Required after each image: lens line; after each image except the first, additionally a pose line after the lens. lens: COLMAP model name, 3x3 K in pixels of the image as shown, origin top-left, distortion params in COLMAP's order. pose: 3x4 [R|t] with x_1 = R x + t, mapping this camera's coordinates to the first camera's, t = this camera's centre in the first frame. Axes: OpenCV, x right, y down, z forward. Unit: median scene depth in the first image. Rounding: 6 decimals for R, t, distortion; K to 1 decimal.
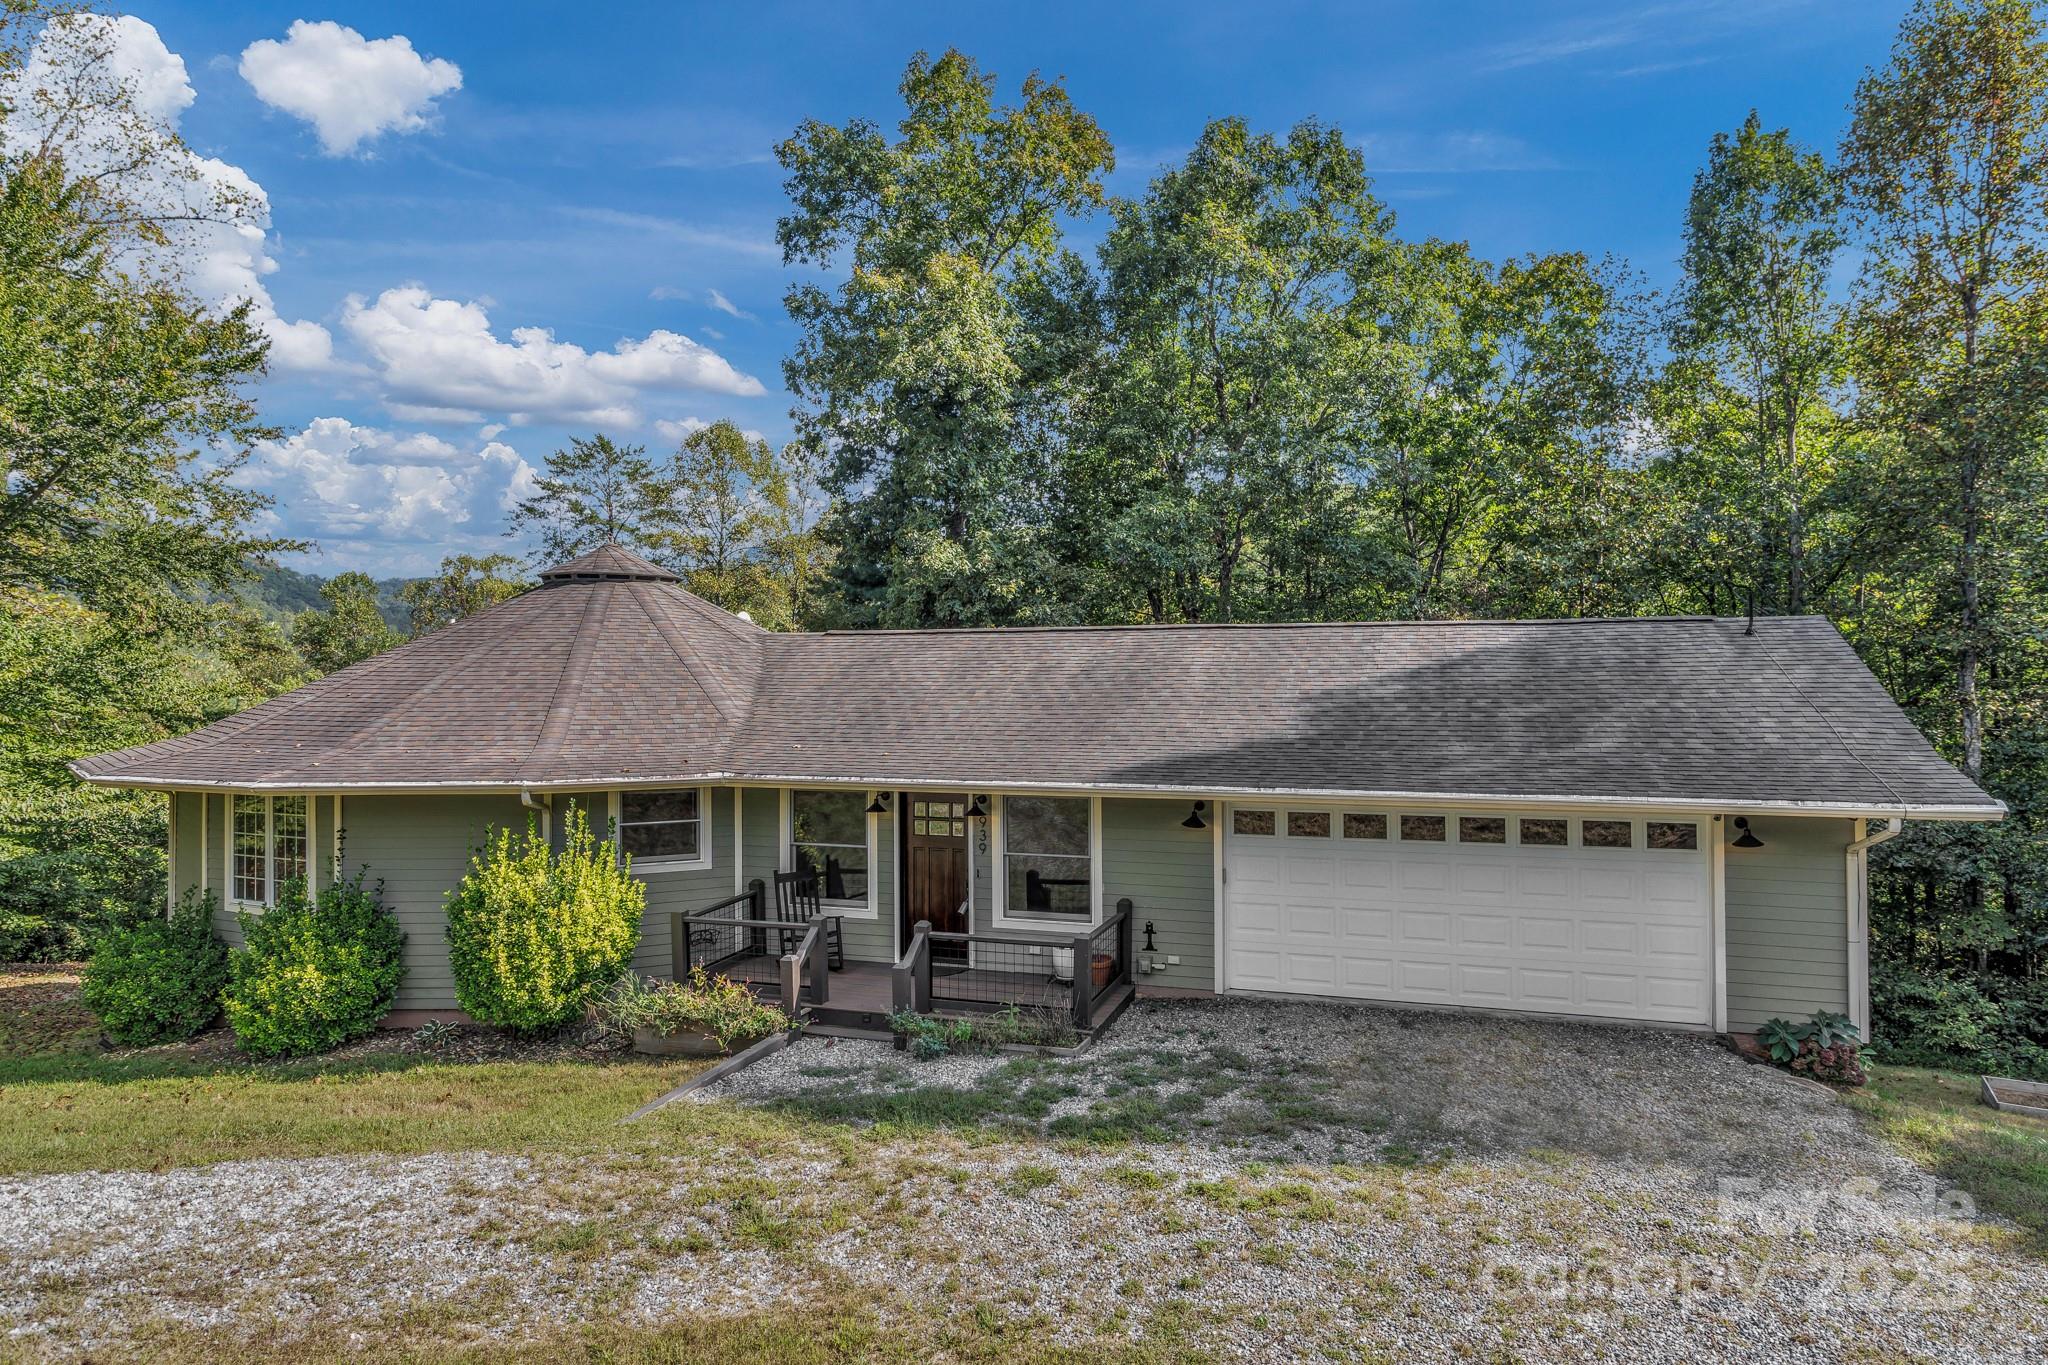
lens RADIAL K [[1229.0, 0, 1025.9], [0, 1229.0, 654.2], [0, 0, 1]] dist [0.002061, 0.000426]
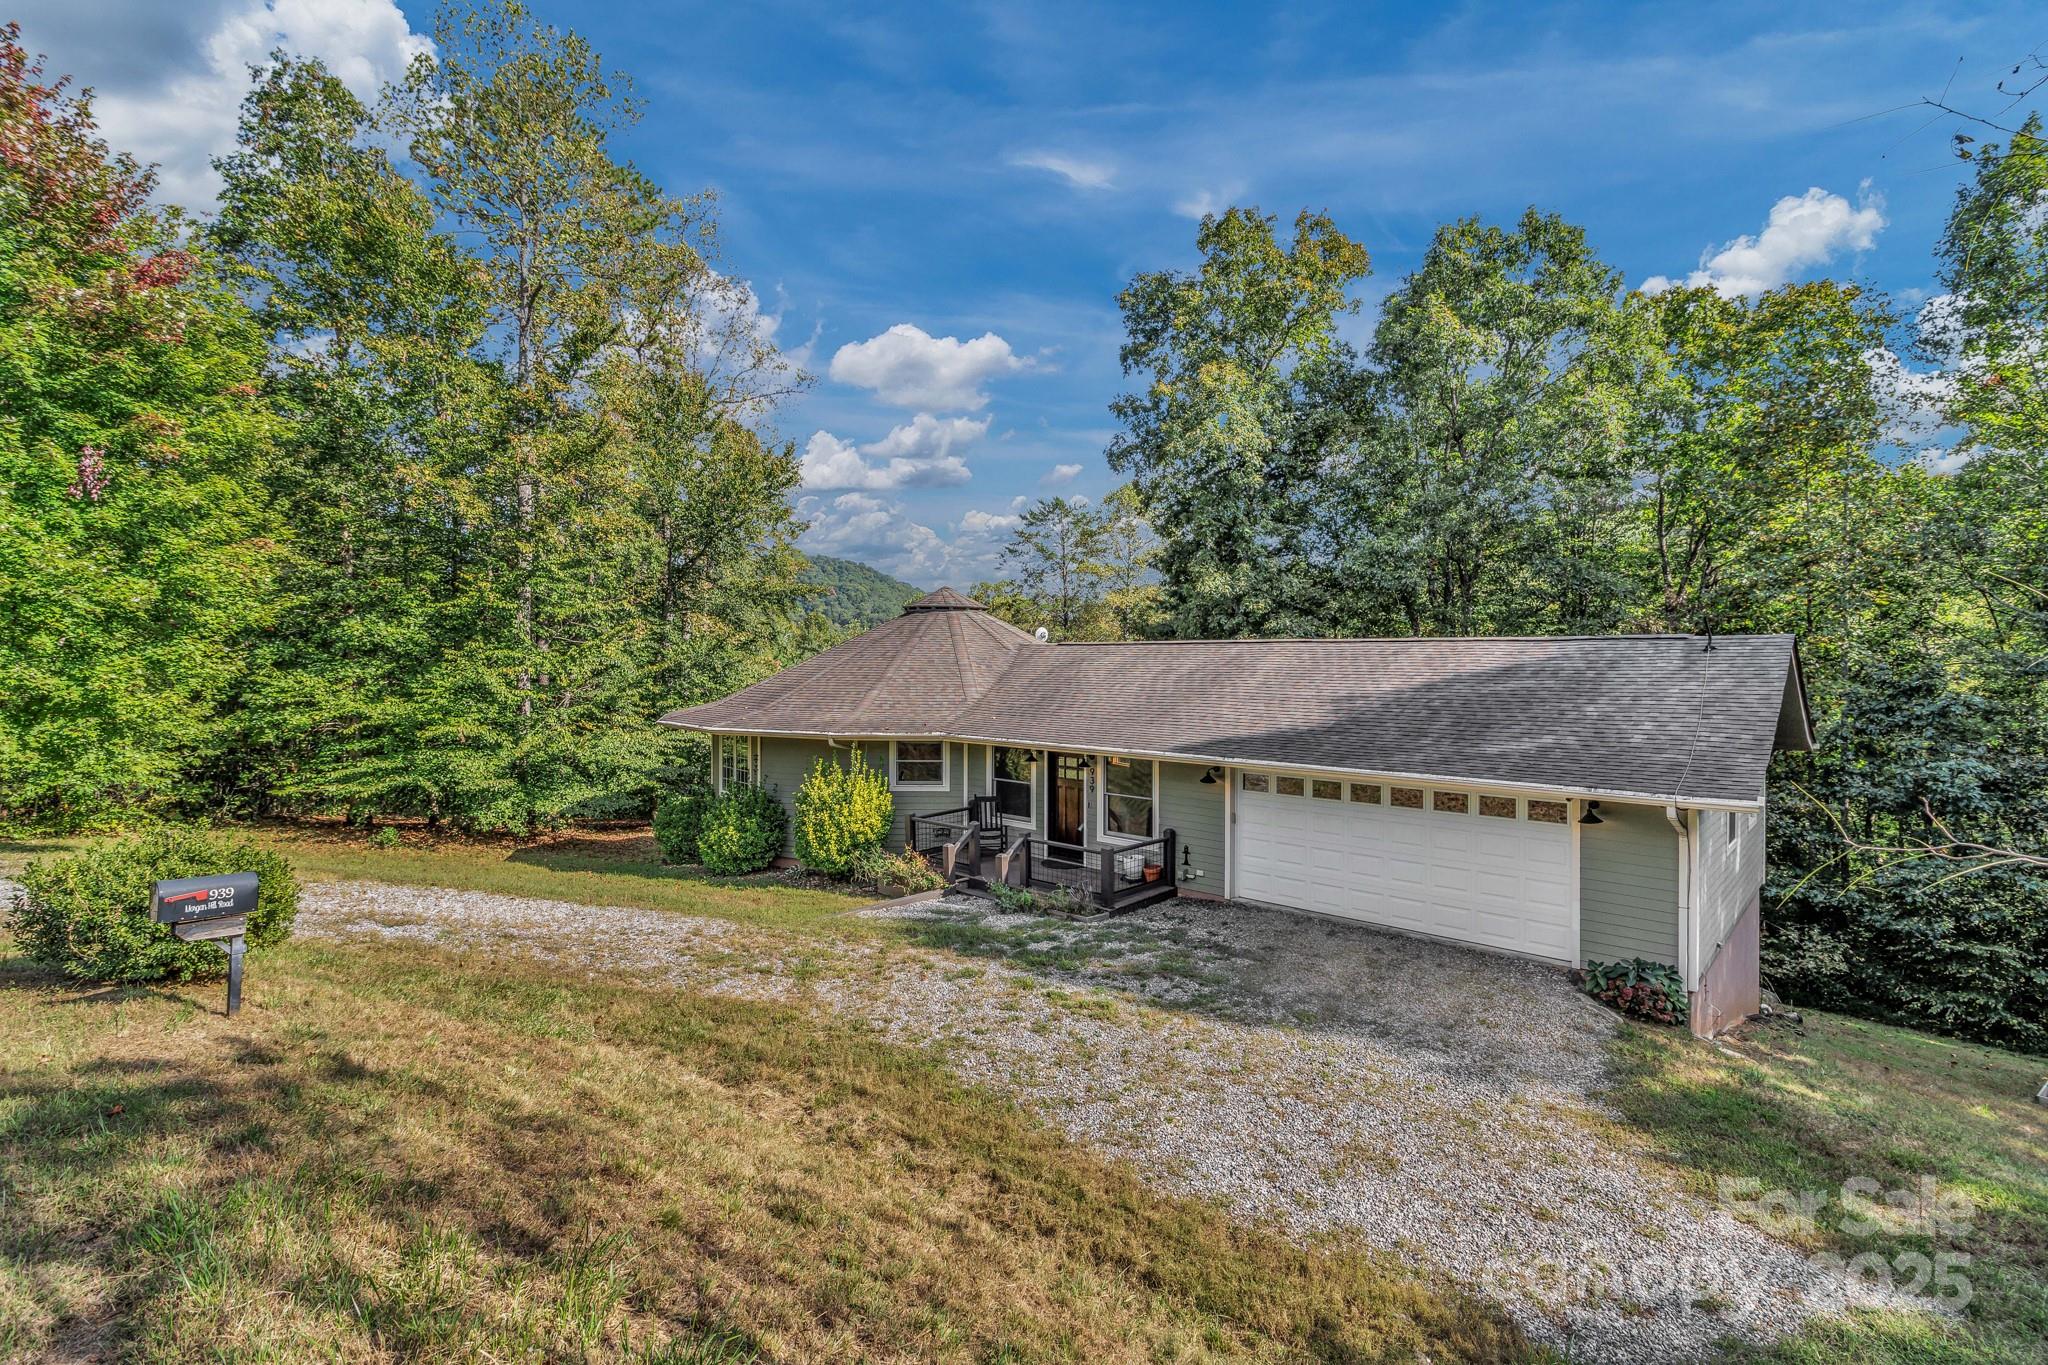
lens RADIAL K [[942.0, 0, 1026.7], [0, 942.0, 656.9], [0, 0, 1]] dist [-0.003607, -0.000132]
pose [[0.909877, 0.007611, -0.414808, 0.390114], [-0.002812, 0.999922, 0.012179, -0.020744], [0.414869, -0.009915, 0.909827, -0.099357]]
